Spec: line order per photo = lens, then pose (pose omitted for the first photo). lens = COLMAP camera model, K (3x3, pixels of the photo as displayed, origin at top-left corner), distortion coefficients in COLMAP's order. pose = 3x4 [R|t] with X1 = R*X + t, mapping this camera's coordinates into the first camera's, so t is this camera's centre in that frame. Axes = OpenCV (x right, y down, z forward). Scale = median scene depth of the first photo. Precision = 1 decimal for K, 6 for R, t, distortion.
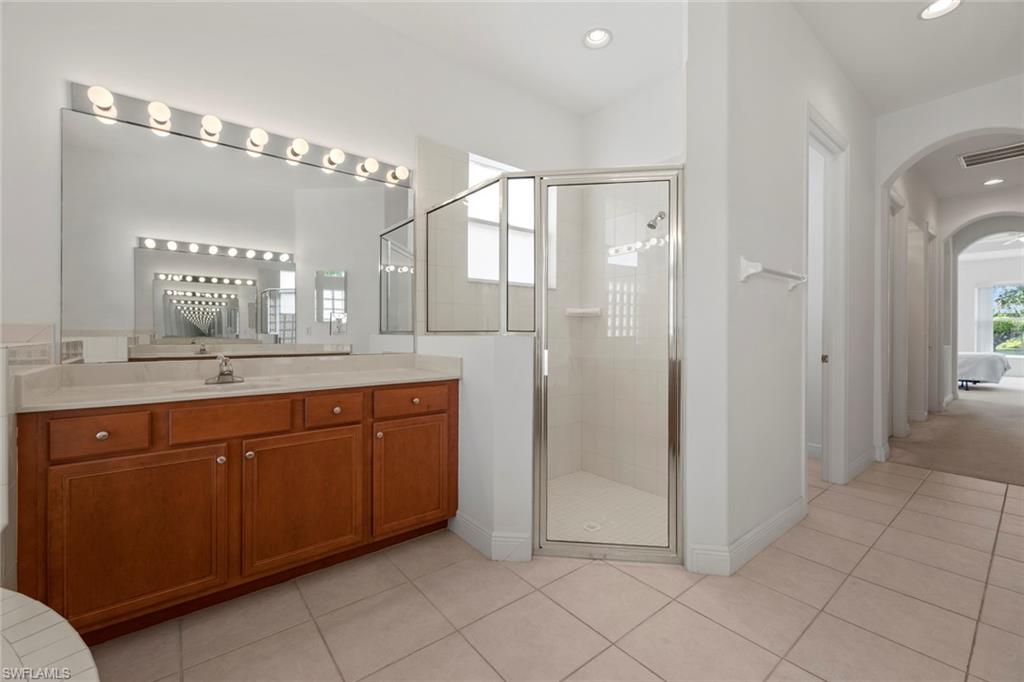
lens RADIAL K [[419.9, 0, 516.4], [0, 419.9, 340.4], [0, 0, 1]] dist [0.003899, -0.002980]
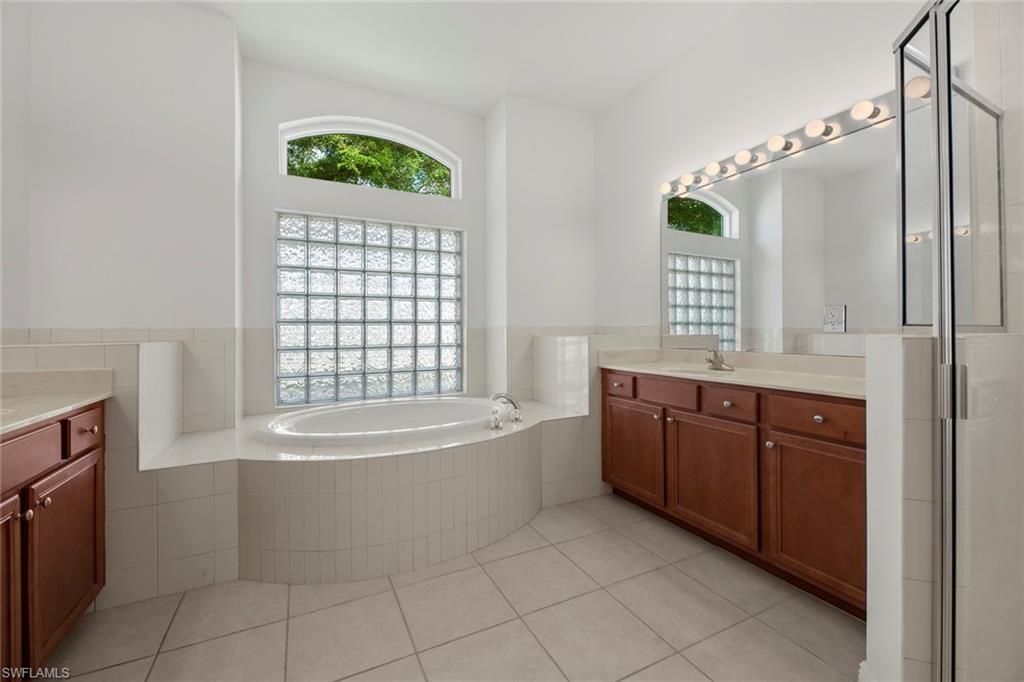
lens RADIAL K [[419.9, 0, 504.0], [0, 419.9, 327.8], [0, 0, 1]] dist [0.003899, -0.002980]
pose [[-0.227491, -0.006697, -0.973757, 0.724274], [-0.016202, 0.999864, -0.003091, -0.011617], [0.973645, 0.015074, -0.227568, 0.701480]]
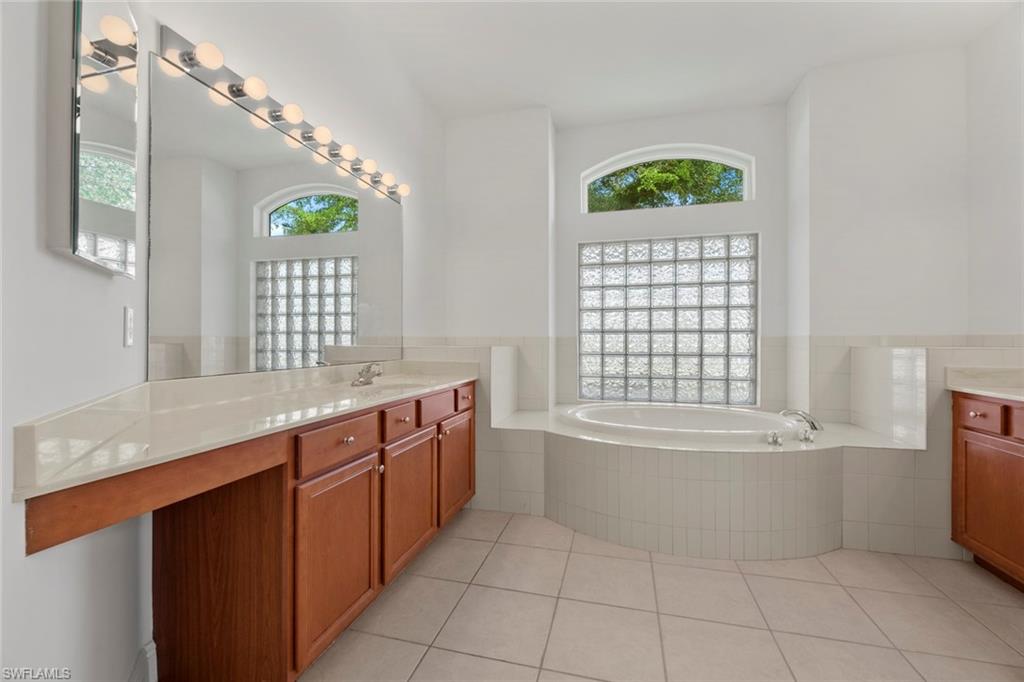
lens RADIAL K [[419.9, 0, 518.6], [0, 419.9, 338.5], [0, 0, 1]] dist [0.003899, -0.002980]
pose [[-0.800498, -0.004253, -0.599321, 0.789055], [-0.015765, 0.999778, 0.013962, -0.015774], [0.599128, 0.020625, -0.800387, 0.898820]]
